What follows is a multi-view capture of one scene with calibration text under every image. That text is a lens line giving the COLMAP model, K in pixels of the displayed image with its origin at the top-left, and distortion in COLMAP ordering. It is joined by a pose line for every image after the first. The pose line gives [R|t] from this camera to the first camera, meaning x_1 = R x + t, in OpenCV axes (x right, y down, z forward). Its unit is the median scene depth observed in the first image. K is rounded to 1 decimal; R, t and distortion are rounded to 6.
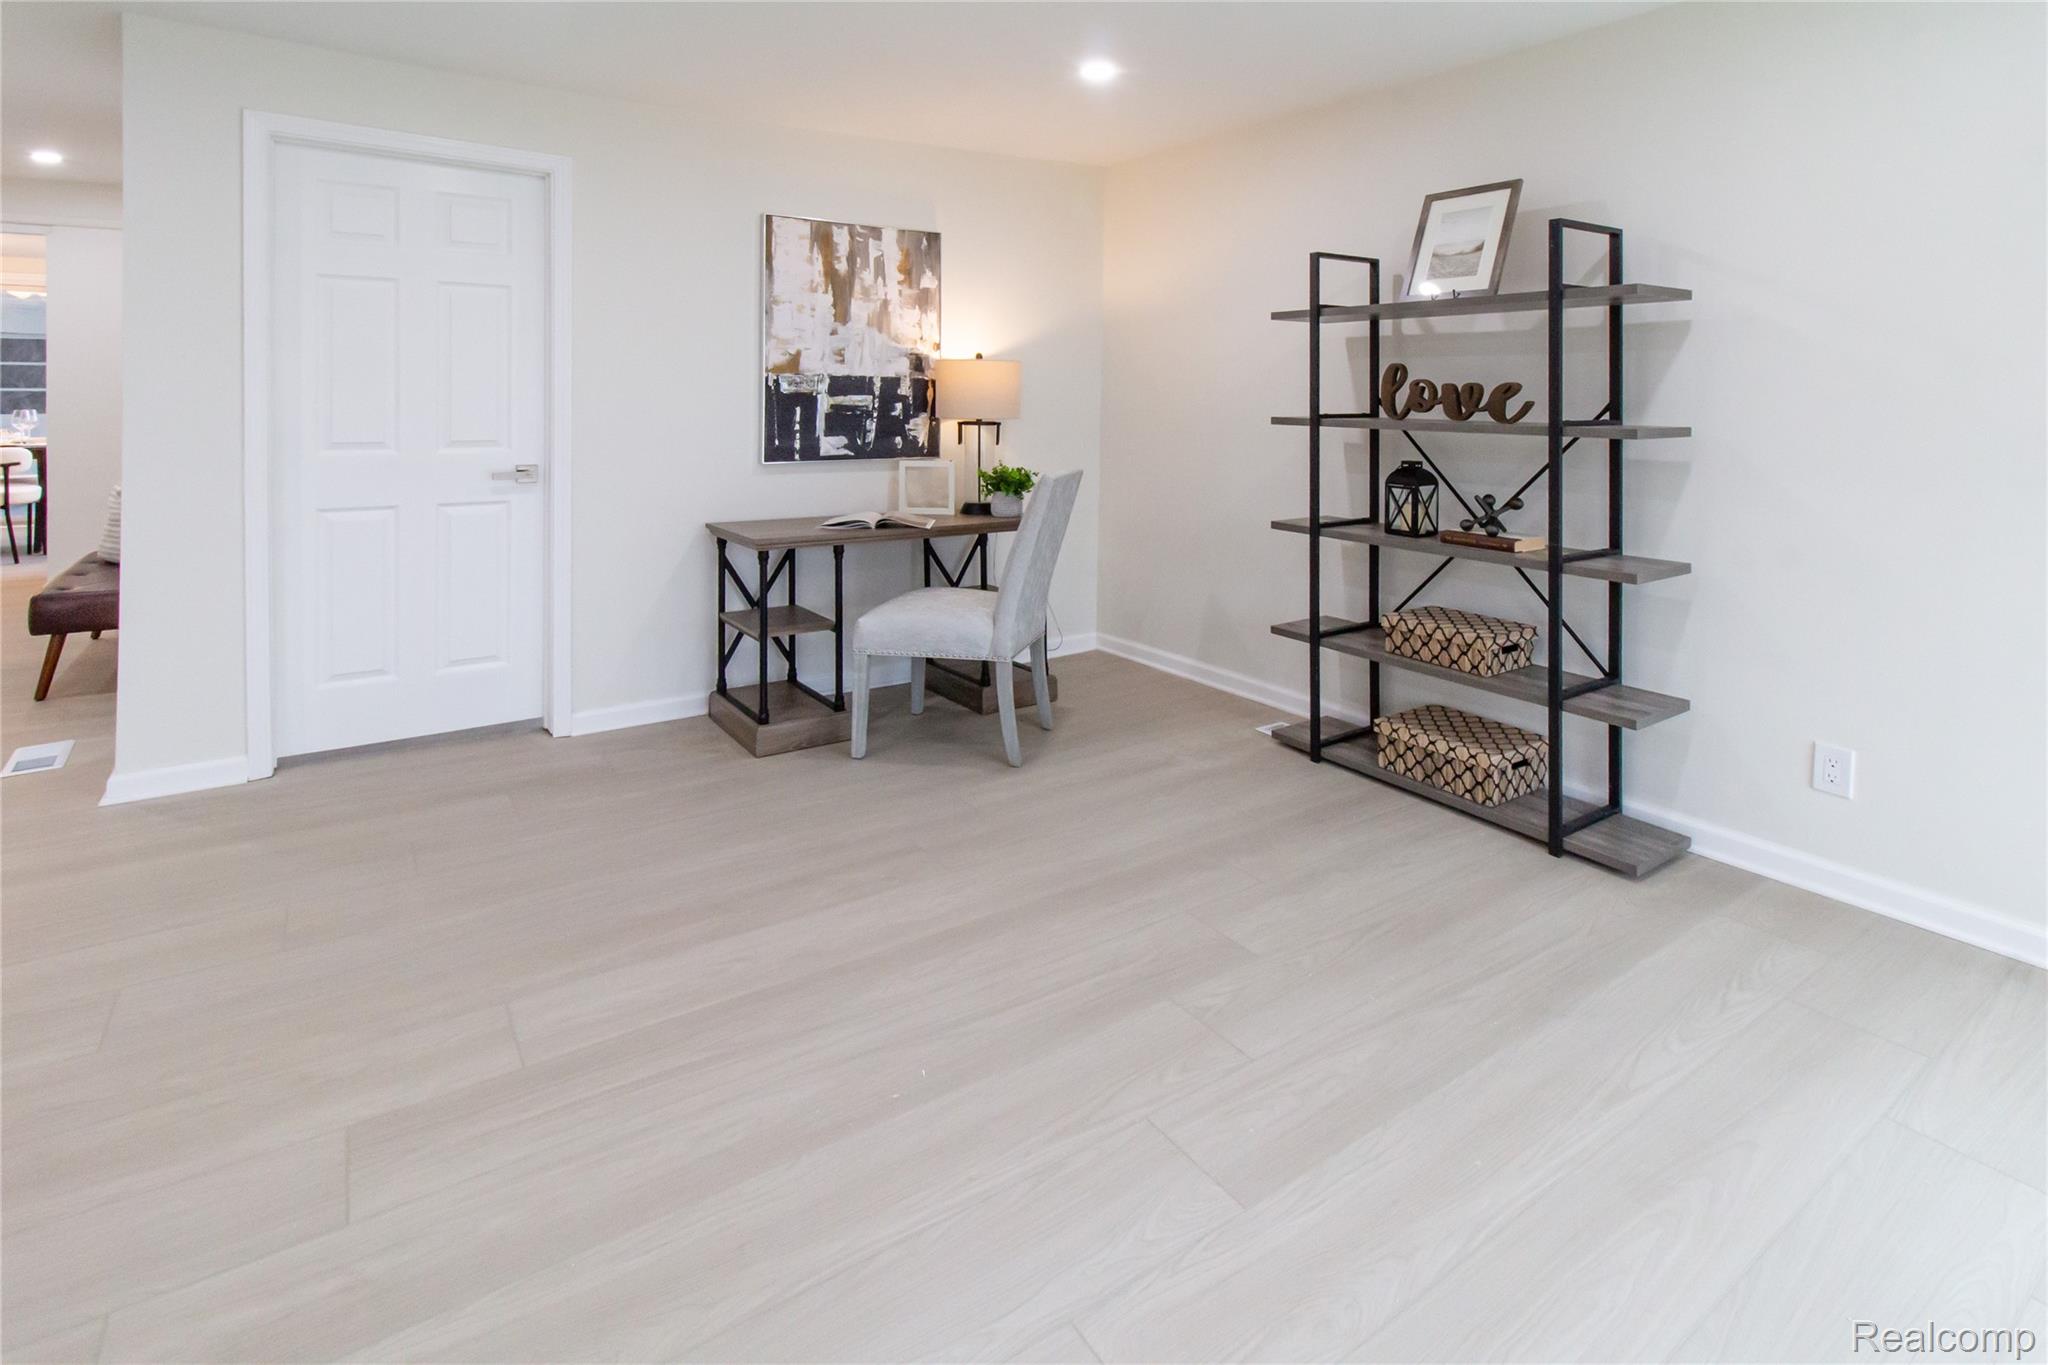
lens RADIAL K [[975.9, 0, 1023.4], [0, 975.9, 703.3], [0, 0, 1]] dist [0.001952, 0.000232]
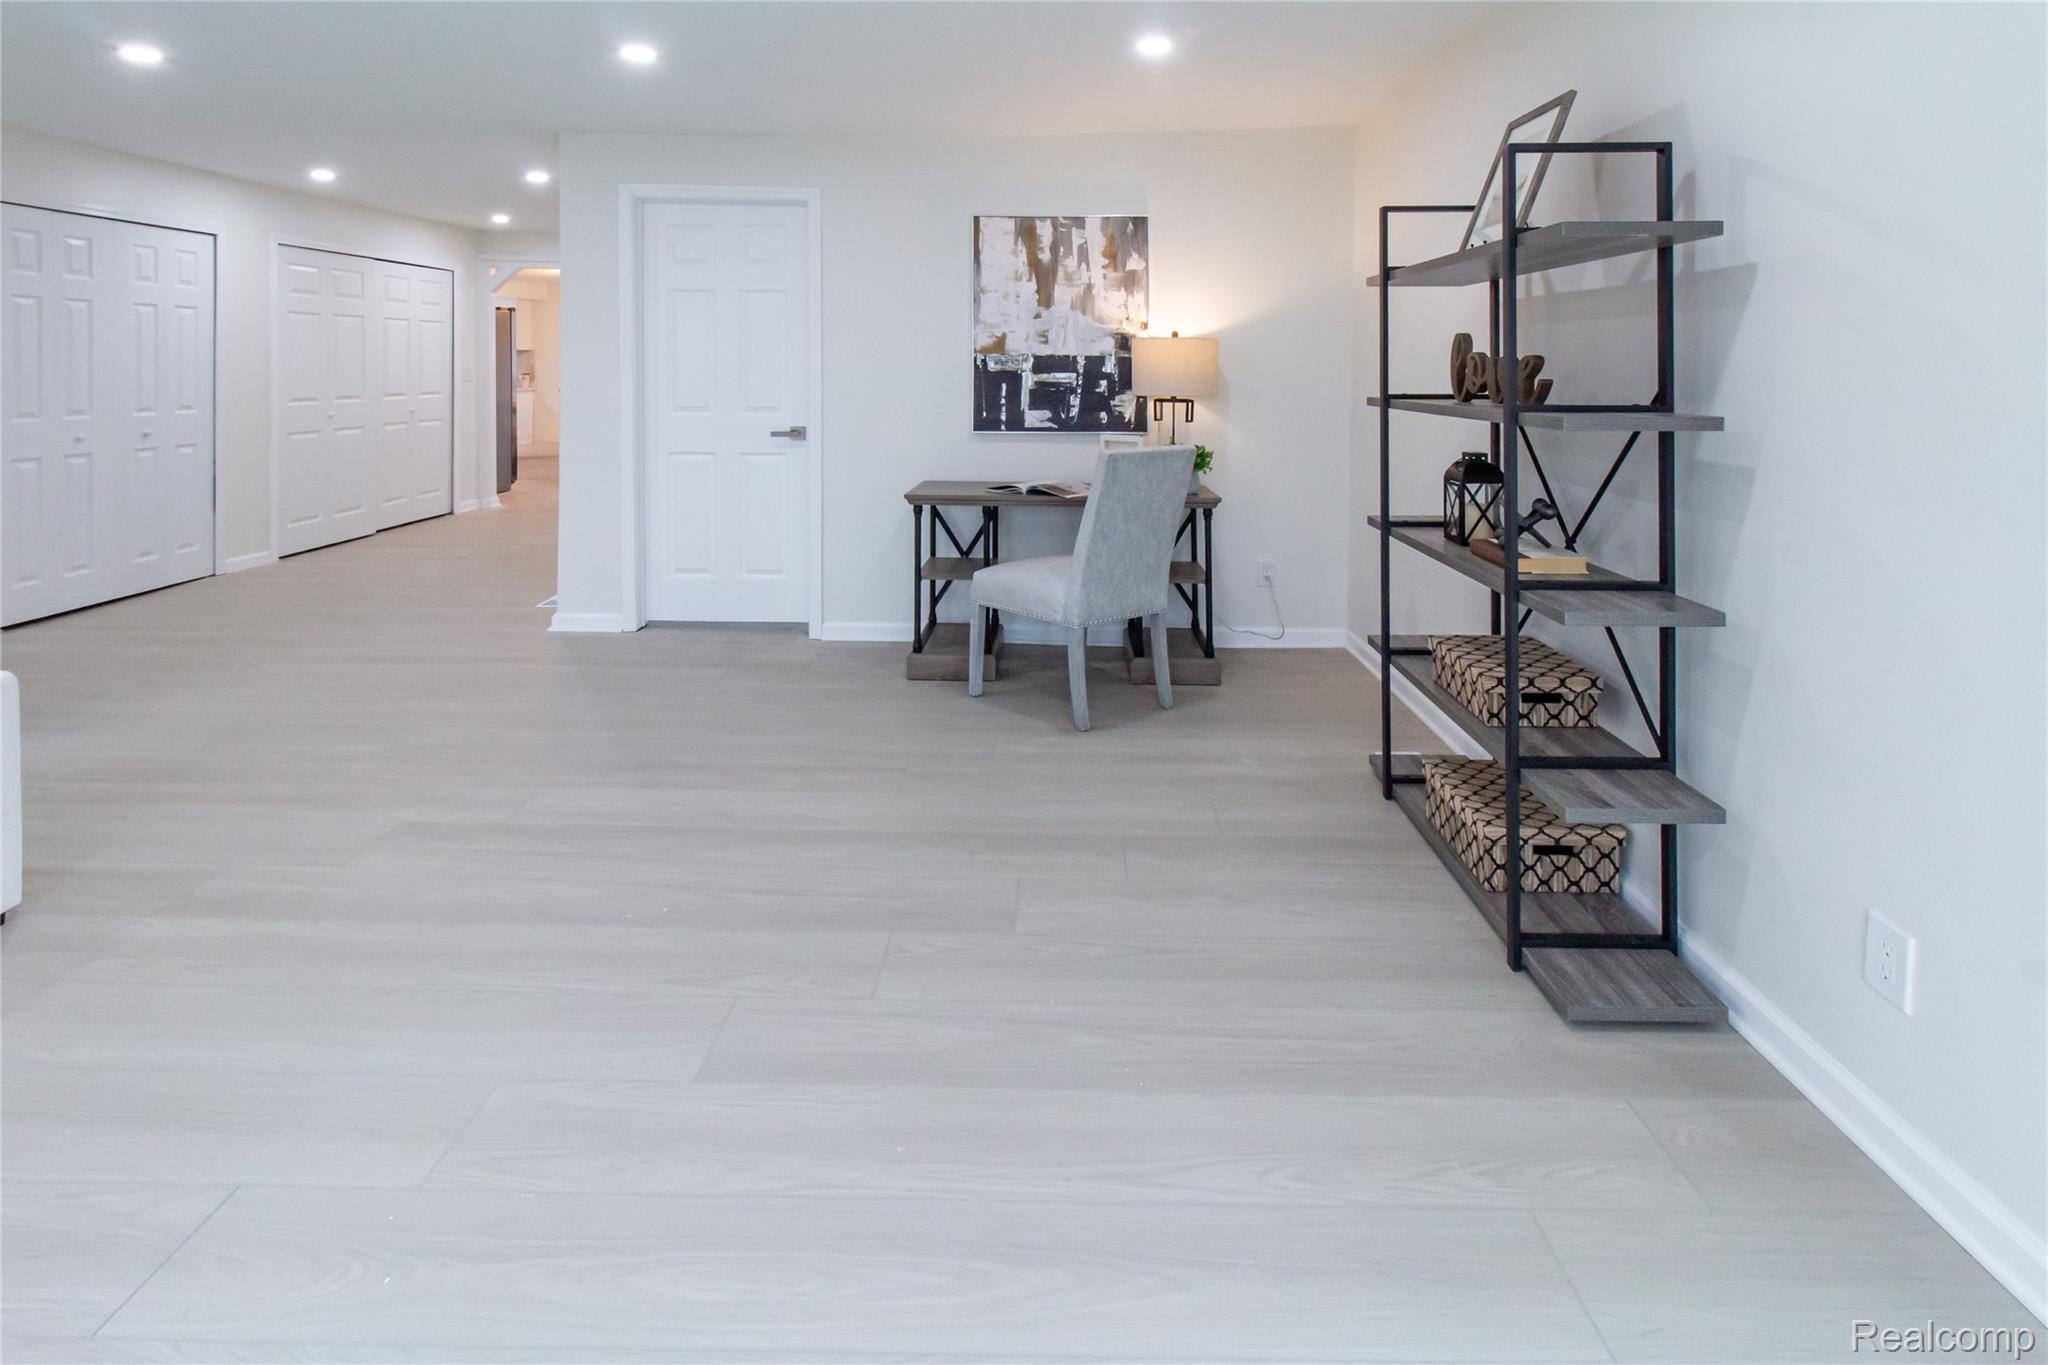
lens RADIAL K [[952.9, 0, 1024.0], [0, 952.9, 682.5], [0, 0, 1]] dist [-0.001549, -0.000067]
pose [[0.815313, 0.177867, -0.551025, 0.461407], [-0.173910, 0.982934, 0.059961, -0.033412], [0.552287, 0.046942, 0.832332, 0.111272]]
